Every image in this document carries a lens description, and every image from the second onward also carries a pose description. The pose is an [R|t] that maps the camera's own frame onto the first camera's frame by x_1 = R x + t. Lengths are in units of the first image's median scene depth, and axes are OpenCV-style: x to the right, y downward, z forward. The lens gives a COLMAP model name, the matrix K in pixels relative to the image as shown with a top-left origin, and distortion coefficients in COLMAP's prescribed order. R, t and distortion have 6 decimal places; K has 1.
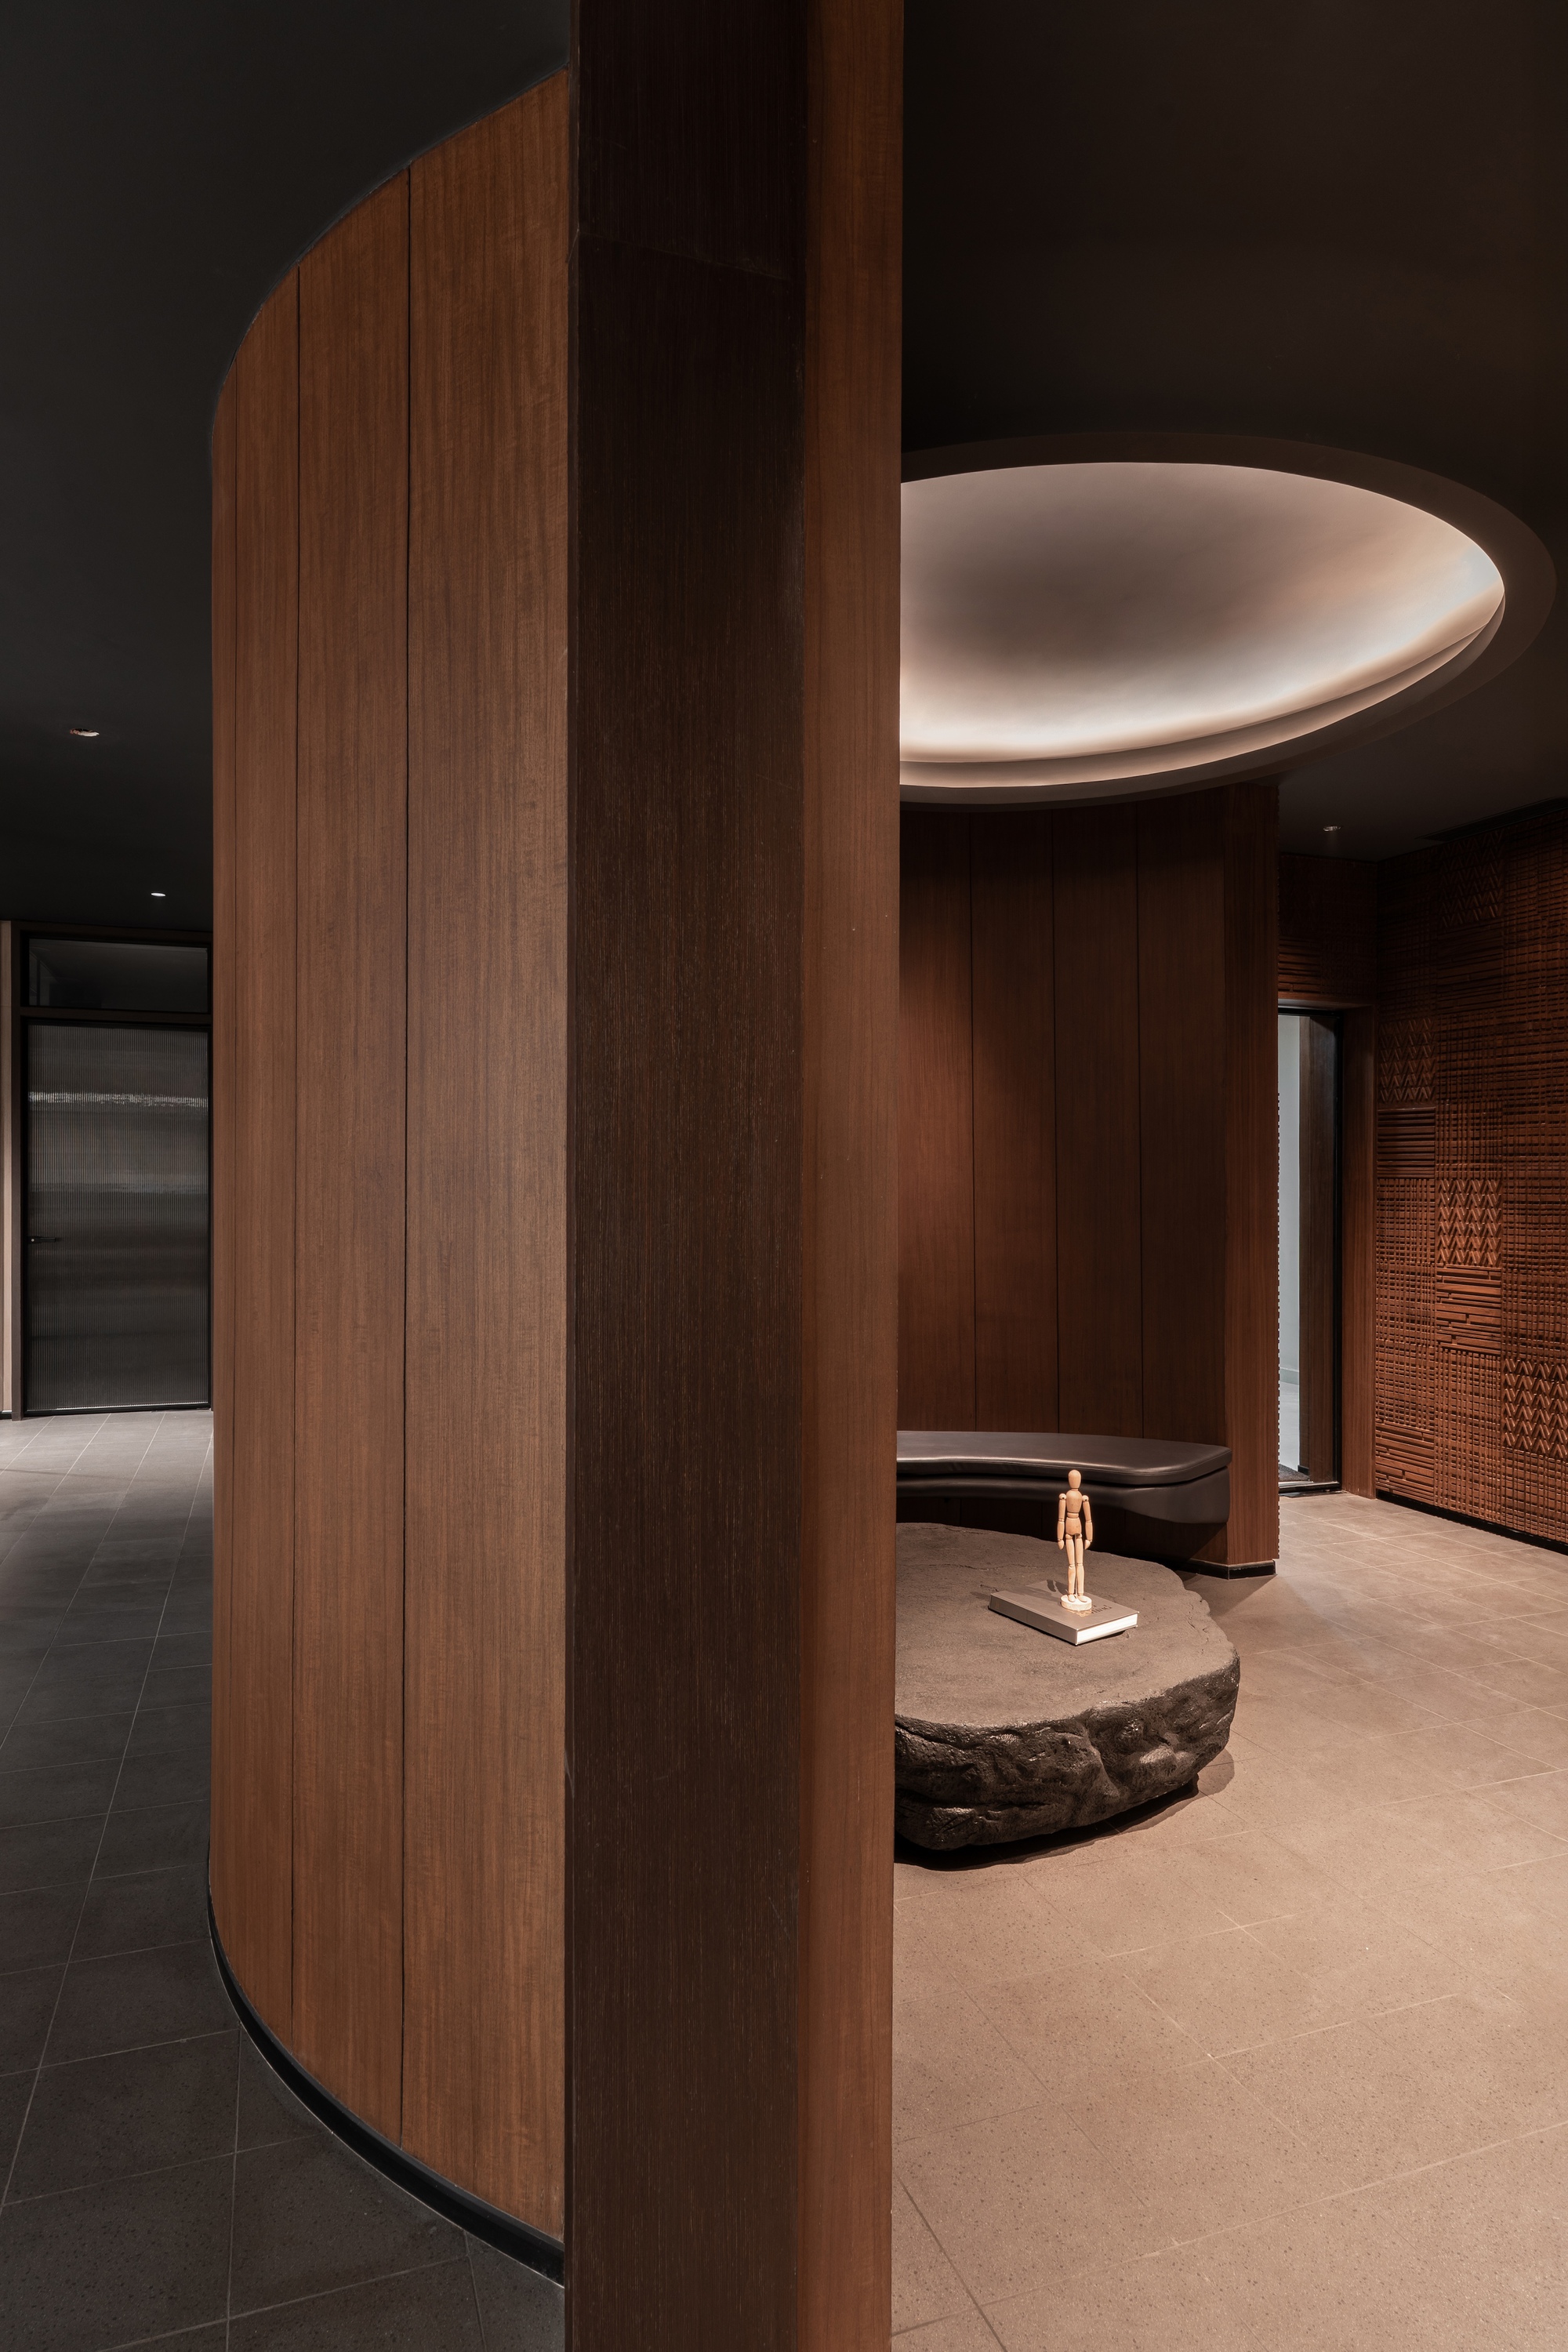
lens RADIAL K [[1343.0, 0, 723.4], [0, 1343.0, 1160.7], [0, 0, 1]] dist [-0.006780, 0.000906]
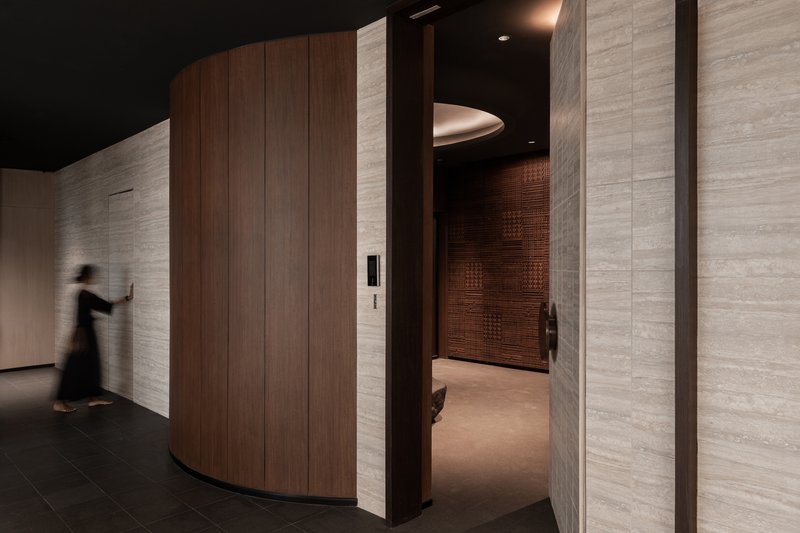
lens RADIAL K [[565.9, 0, 399.9], [0, 565.9, 268.8], [0, 0, 1]] dist [-0.014171, -0.001050]
pose [[0.906506, -0.022842, 0.421574, -0.241627], [0.013166, 0.999579, 0.025849, -0.011181], [-0.421987, -0.017882, 0.906426, -0.252372]]
